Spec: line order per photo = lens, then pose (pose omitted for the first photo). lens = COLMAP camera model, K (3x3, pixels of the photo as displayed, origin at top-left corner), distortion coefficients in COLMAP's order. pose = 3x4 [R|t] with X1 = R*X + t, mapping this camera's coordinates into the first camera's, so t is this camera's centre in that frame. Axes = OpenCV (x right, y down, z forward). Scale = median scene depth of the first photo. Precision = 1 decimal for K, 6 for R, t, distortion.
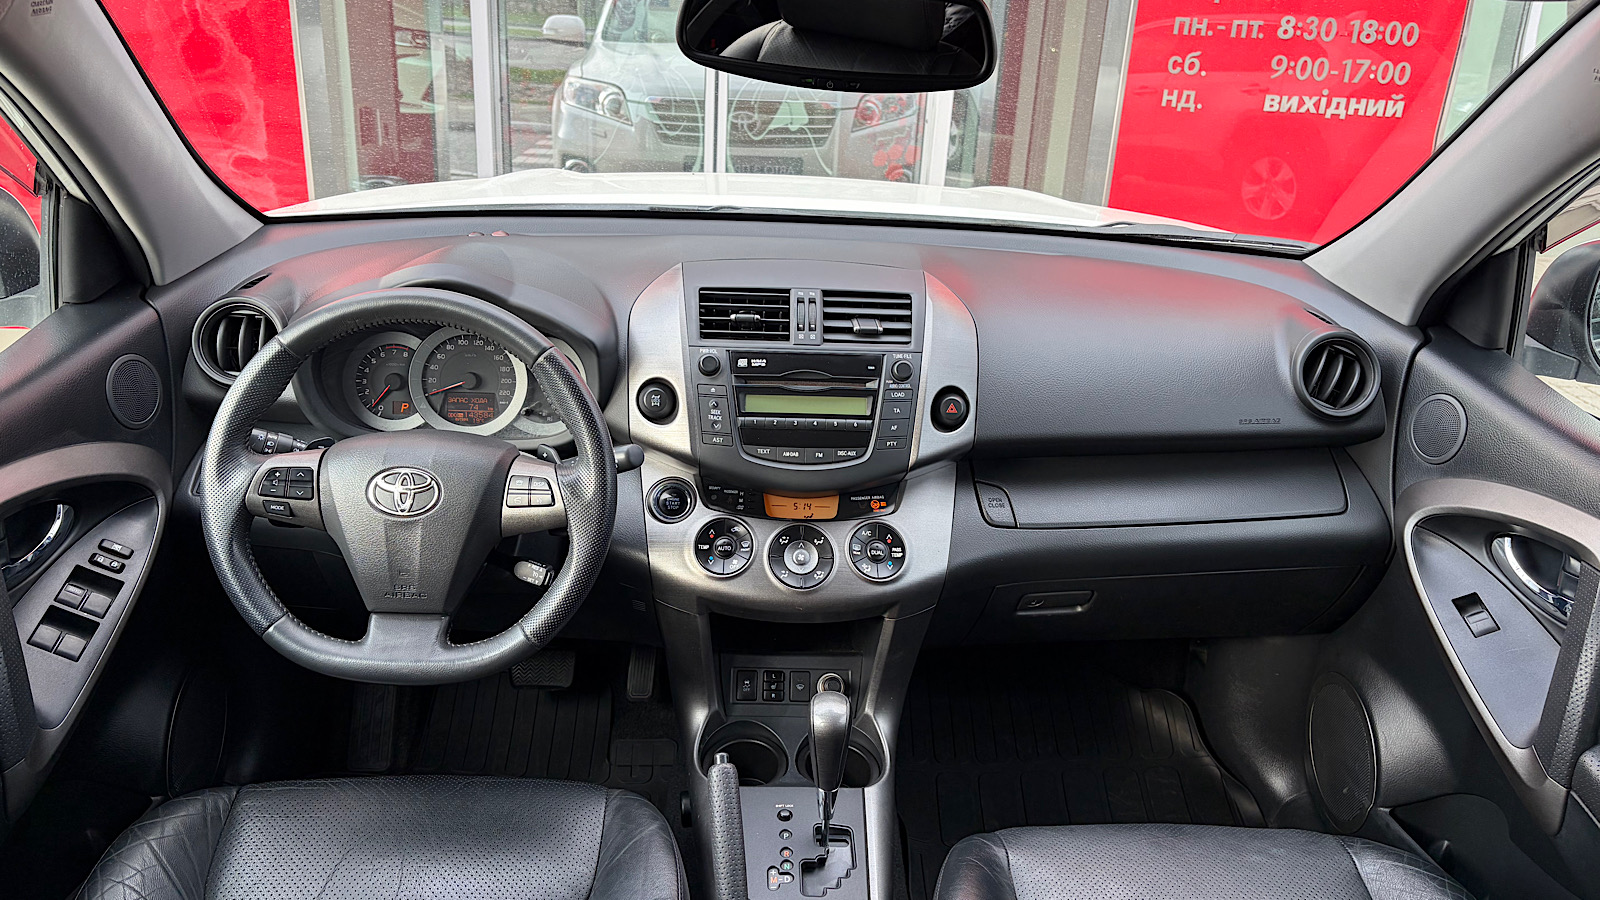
lens RADIAL K [[1190.6, 0, 800.0], [0, 1190.6, 450.0], [0, 0, 1]] dist [0.080407, -0.101796]
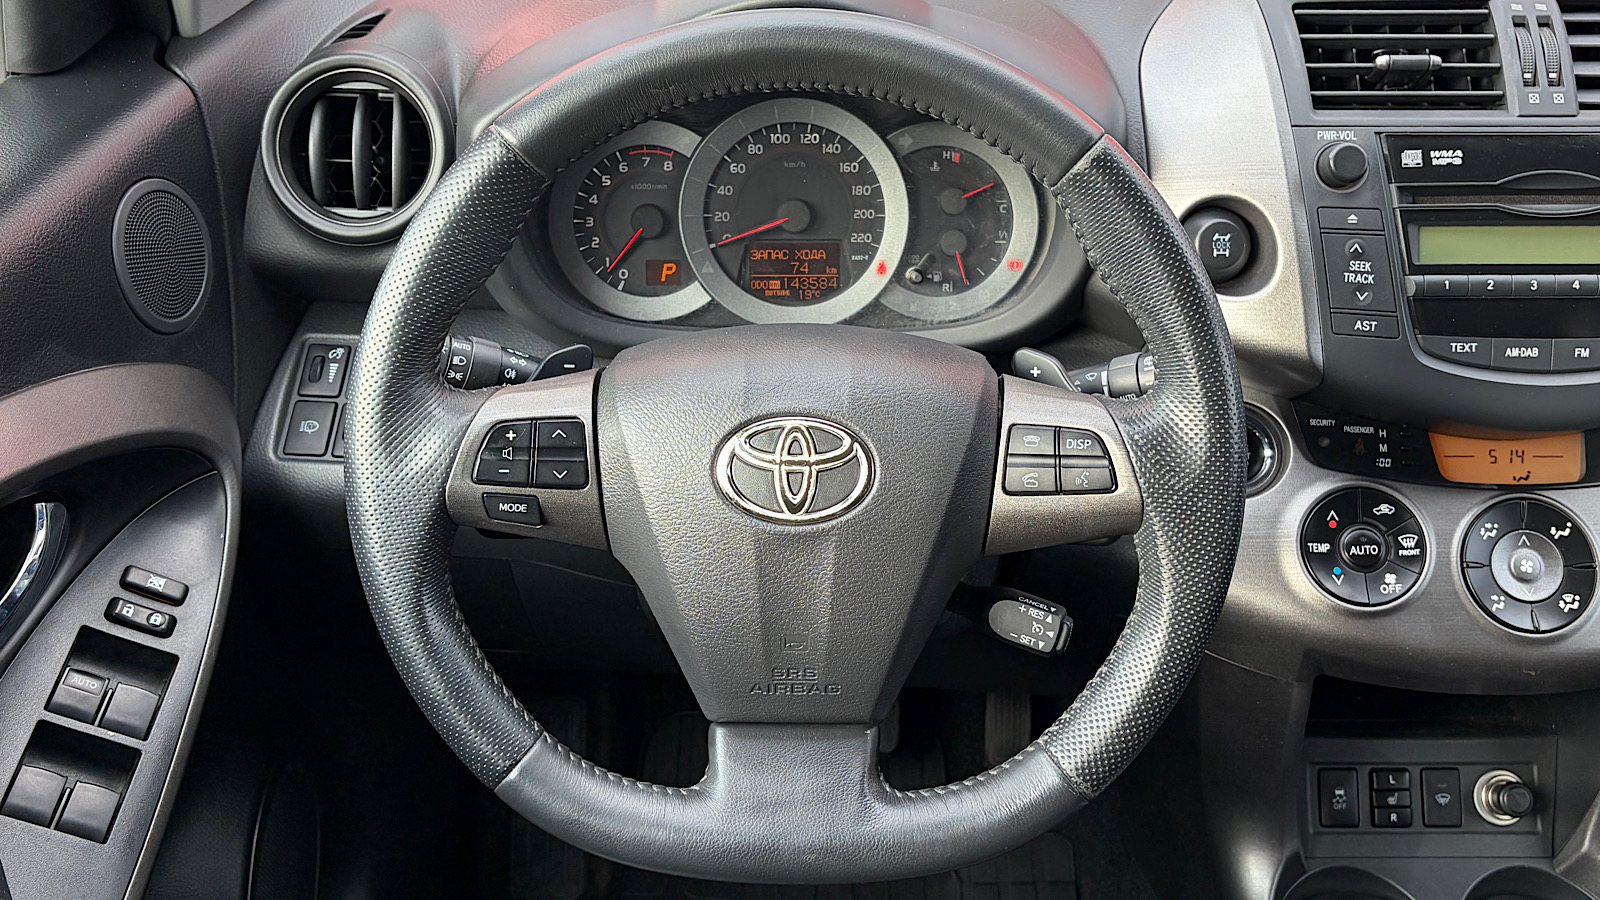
lens RADIAL K [[1528.1, 0, 835.1], [0, 1528.1, 444.4], [0, 0, 1]] dist [0.105505, -0.246575]
pose [[0.999204, -0.021206, -0.033792, -0.255479], [0.024323, 0.995214, 0.094648, -0.024266], [0.031624, -0.095395, 0.994937, 0.375510]]
